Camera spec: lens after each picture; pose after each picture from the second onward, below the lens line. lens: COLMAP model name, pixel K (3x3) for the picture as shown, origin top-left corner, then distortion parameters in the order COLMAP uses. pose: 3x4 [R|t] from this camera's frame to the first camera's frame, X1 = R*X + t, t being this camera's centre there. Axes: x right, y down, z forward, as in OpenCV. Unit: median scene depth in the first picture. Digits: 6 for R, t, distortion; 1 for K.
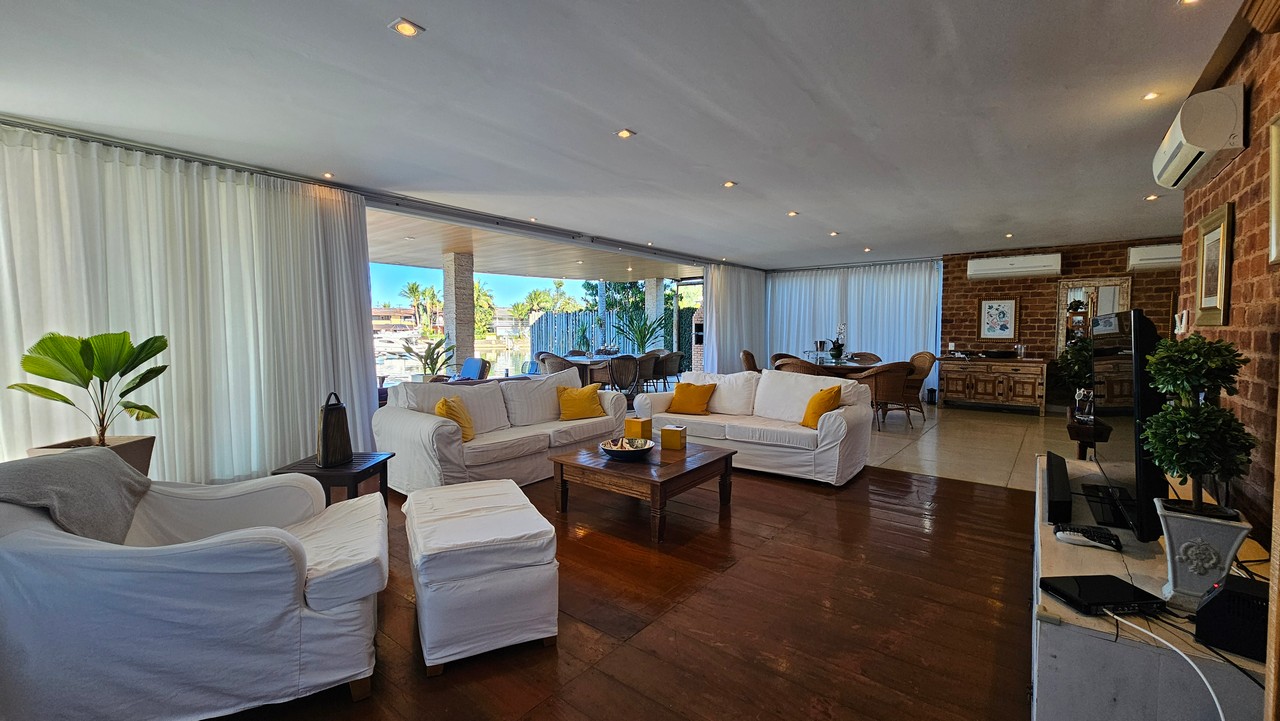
lens RADIAL K [[522.2, 0, 638.7], [0, 522.2, 355.8], [0, 0, 1]] dist [-0.001426, 0.000184]
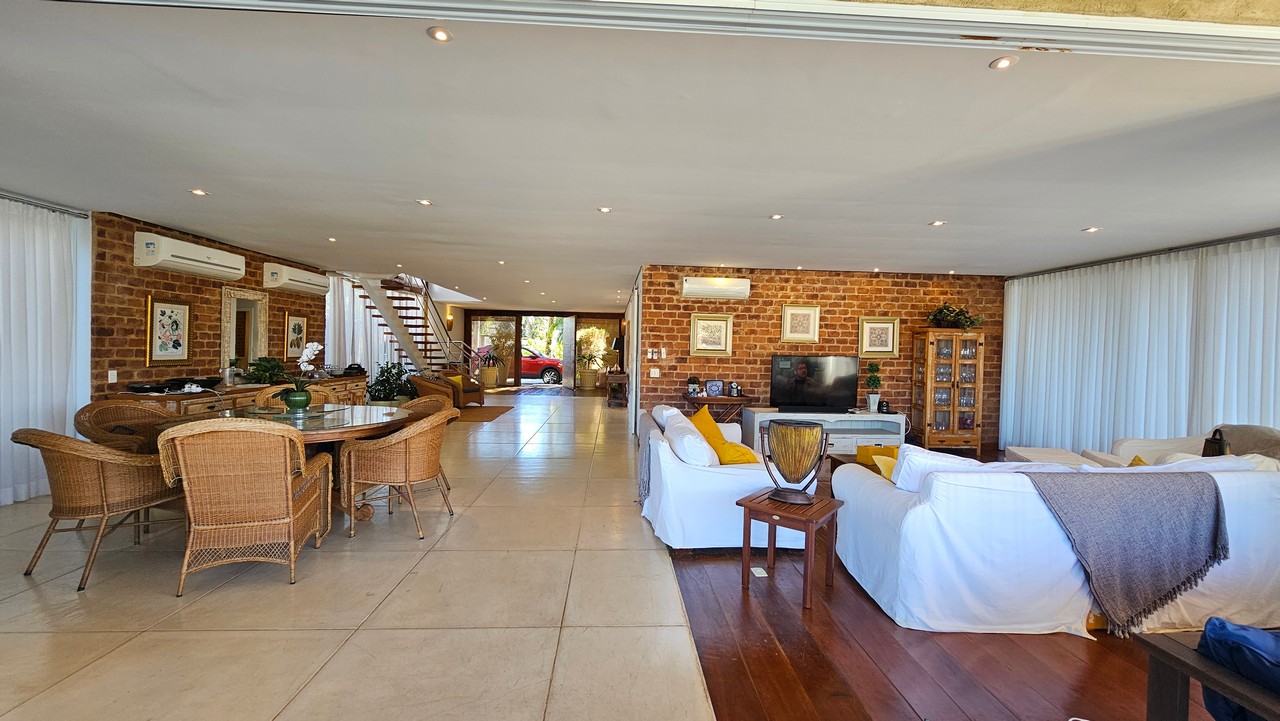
lens RADIAL K [[522.2, 0, 640.0], [0, 522.2, 359.7], [0, 0, 1]] dist [-0.001426, 0.000184]
pose [[-0.669330, -0.022314, 0.742630, -0.213436], [0.028635, 0.998031, 0.055796, -0.054236], [-0.742413, 0.058611, -0.667374, 0.998806]]
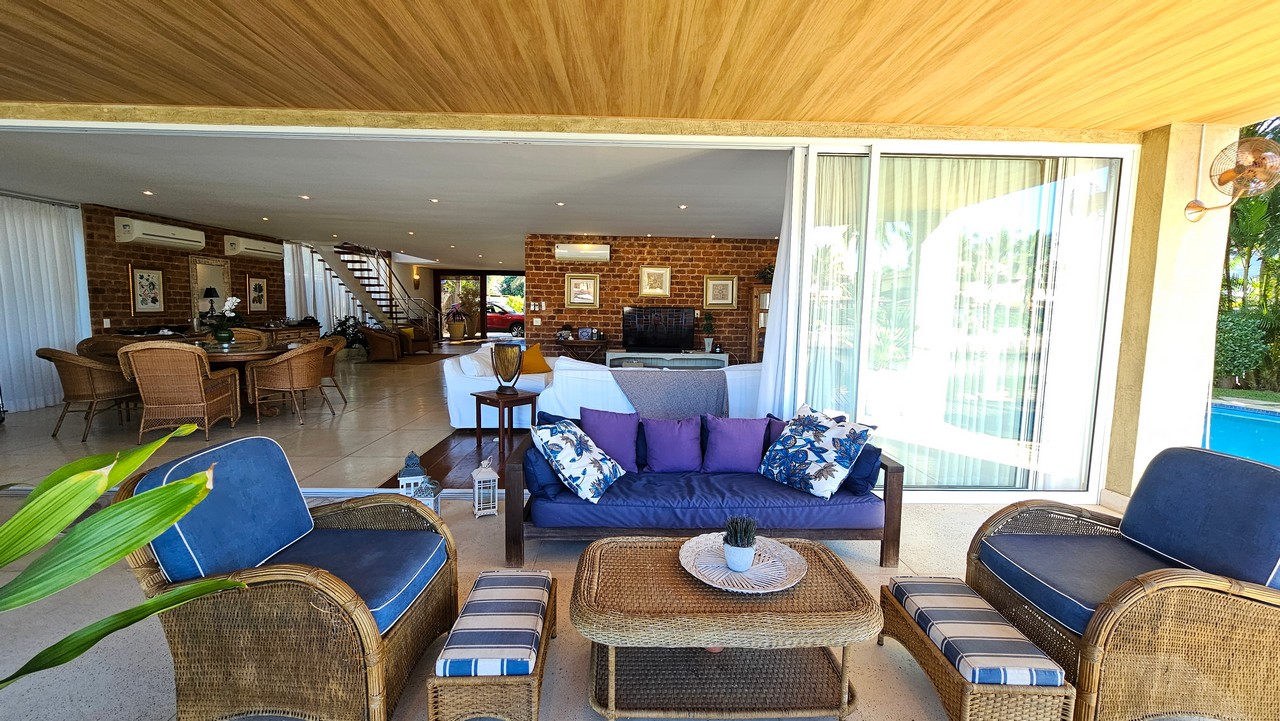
lens RADIAL K [[522.2, 0, 639.3], [0, 522.2, 360.6], [0, 0, 1]] dist [-0.001426, 0.000184]
pose [[-0.647687, -0.082096, 0.757471, -0.551076], [0.034605, 0.989982, 0.136885, -0.044494], [-0.761121, 0.114871, -0.638357, 0.941382]]
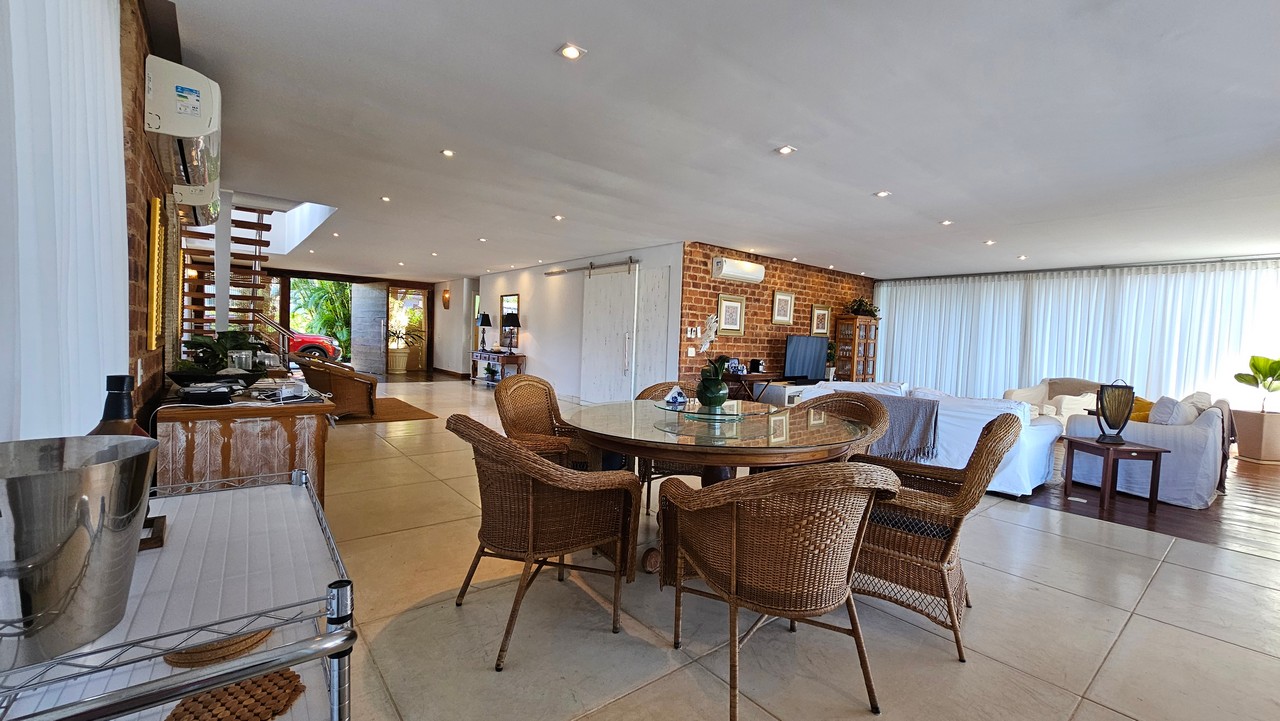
lens RADIAL K [[522.2, 0, 635.9], [0, 522.2, 356.6], [0, 0, 1]] dist [-0.001426, 0.000184]
pose [[-0.978728, -0.034873, 0.202178, 0.331491], [-0.015791, 0.995329, 0.095237, -0.056003], [-0.204554, 0.090019, -0.974707, 1.259007]]
